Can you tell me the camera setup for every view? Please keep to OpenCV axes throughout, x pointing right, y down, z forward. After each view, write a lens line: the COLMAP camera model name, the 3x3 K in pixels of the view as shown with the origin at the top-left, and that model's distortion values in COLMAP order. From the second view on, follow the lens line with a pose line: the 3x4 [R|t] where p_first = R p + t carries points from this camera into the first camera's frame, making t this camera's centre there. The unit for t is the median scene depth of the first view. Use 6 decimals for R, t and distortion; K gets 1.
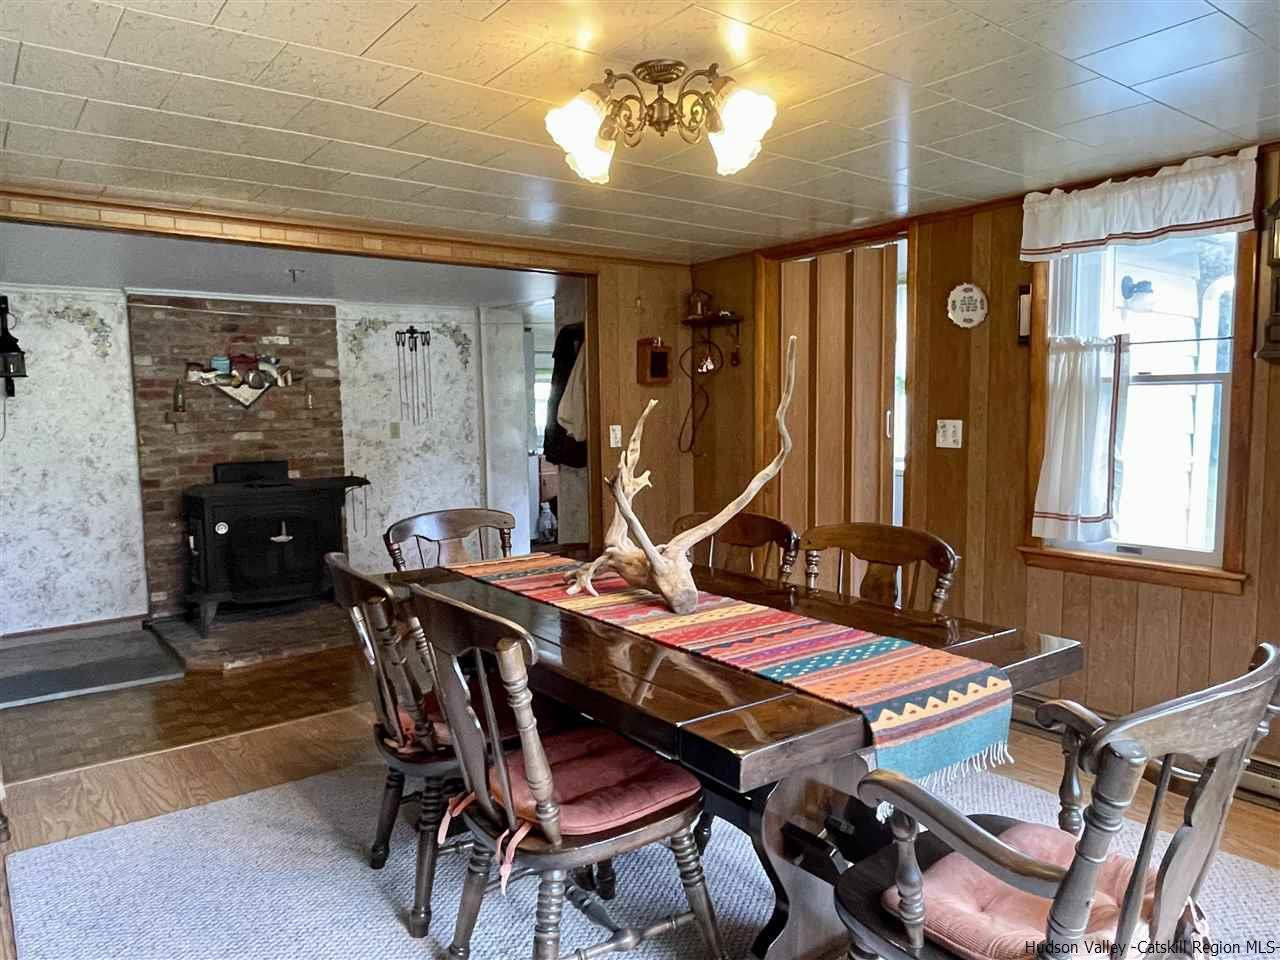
lens RADIAL K [[939.2, 0, 640.0], [0, 939.2, 480.0], [0, 0, 1]] dist [0.052684, -0.089272]
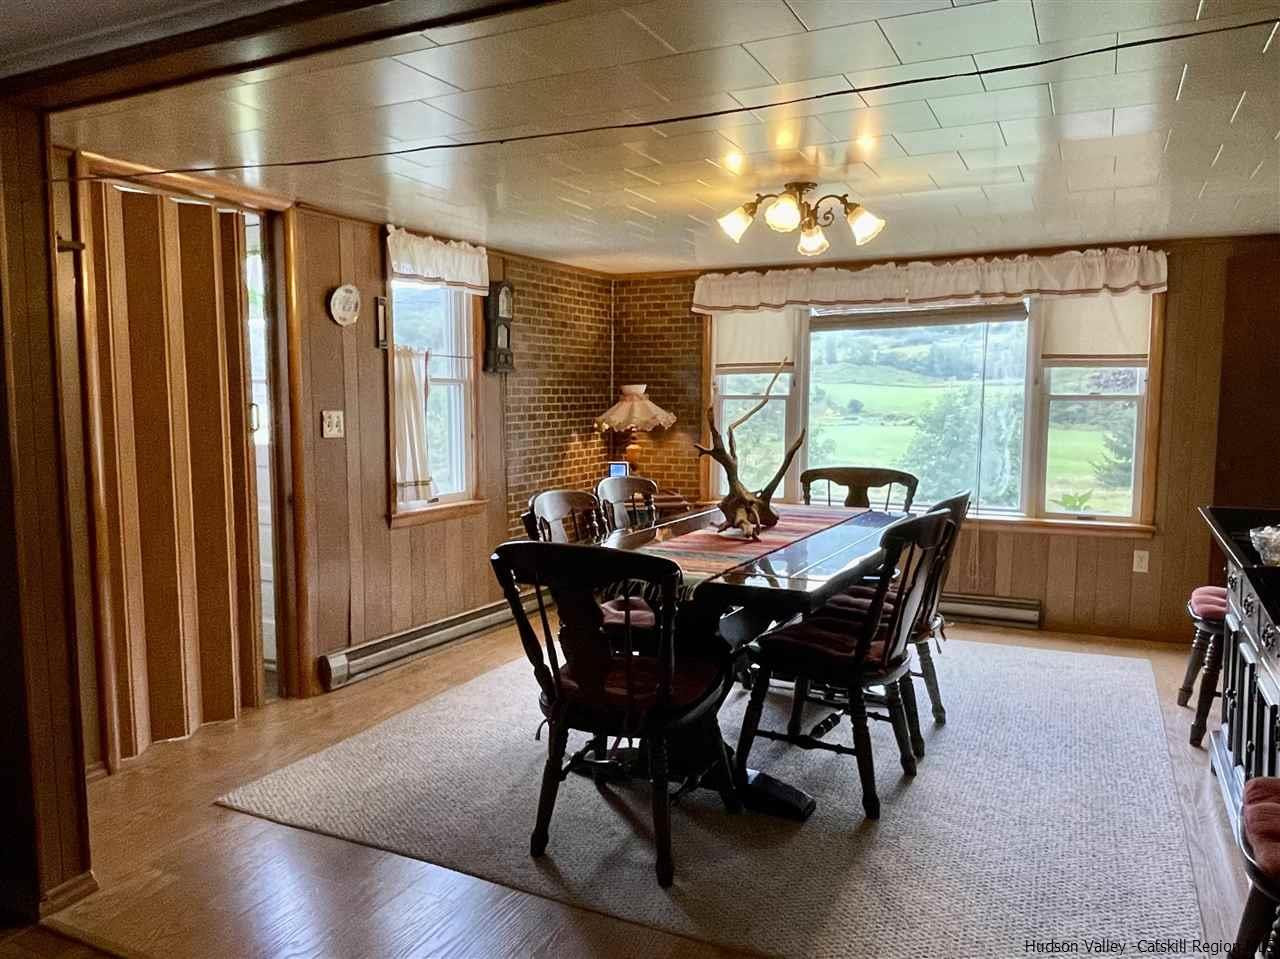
lens RADIAL K [[939.2, 0, 640.0], [0, 939.2, 479.5], [0, 0, 1]] dist [0.052684, -0.089272]
pose [[-0.472693, -0.072128, 0.878271, -0.793244], [0.067887, 0.990702, 0.117898, -0.091838], [-0.878609, 0.115353, -0.463401, 1.245037]]
